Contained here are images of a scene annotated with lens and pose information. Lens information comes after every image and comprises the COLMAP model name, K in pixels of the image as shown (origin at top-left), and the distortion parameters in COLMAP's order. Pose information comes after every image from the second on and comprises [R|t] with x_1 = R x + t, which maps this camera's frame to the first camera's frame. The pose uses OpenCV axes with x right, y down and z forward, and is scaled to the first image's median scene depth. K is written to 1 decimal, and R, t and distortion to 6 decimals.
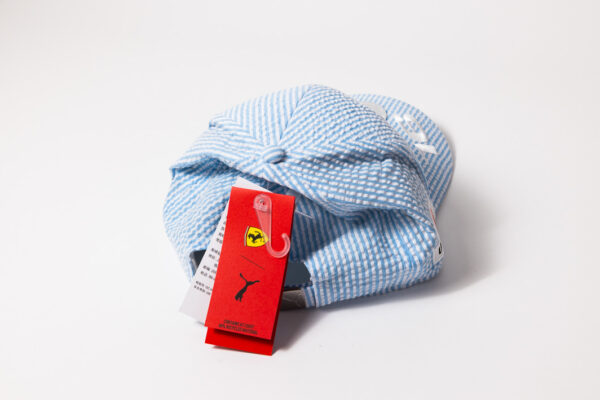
lens RADIAL K [[876.6, 0, 299.7], [0, 876.6, 203.2], [0, 0, 1]] dist [-0.040930, 0.000000]
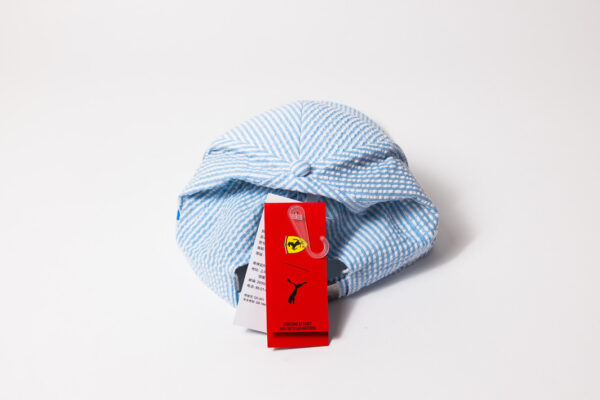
lens RADIAL K [[876.6, 0, 299.8], [0, 876.6, 197.6], [0, 0, 1]] dist [-0.040930, 0.000000]
pose [[0.938615, -0.164806, 0.303054, -0.369777], [0.162108, 0.986179, 0.034222, -0.056523], [-0.304506, 0.017007, 0.952359, -0.061352]]
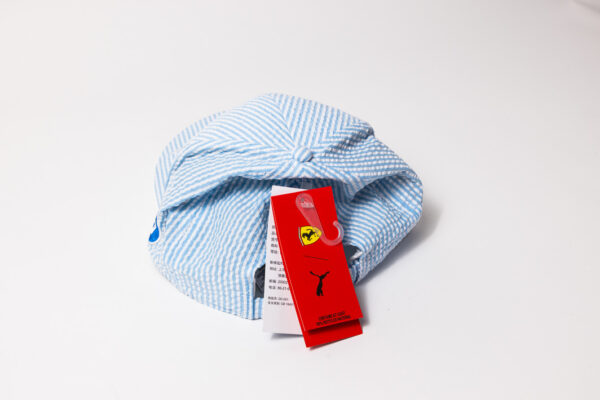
lens RADIAL K [[876.6, 0, 299.9], [0, 876.6, 199.7], [0, 0, 1]] dist [-0.040930, 0.000000]
pose [[0.750936, -0.275219, 0.600291, -0.672724], [0.319175, 0.947052, 0.034927, -0.040847], [-0.578119, 0.165370, 0.799019, 0.161794]]
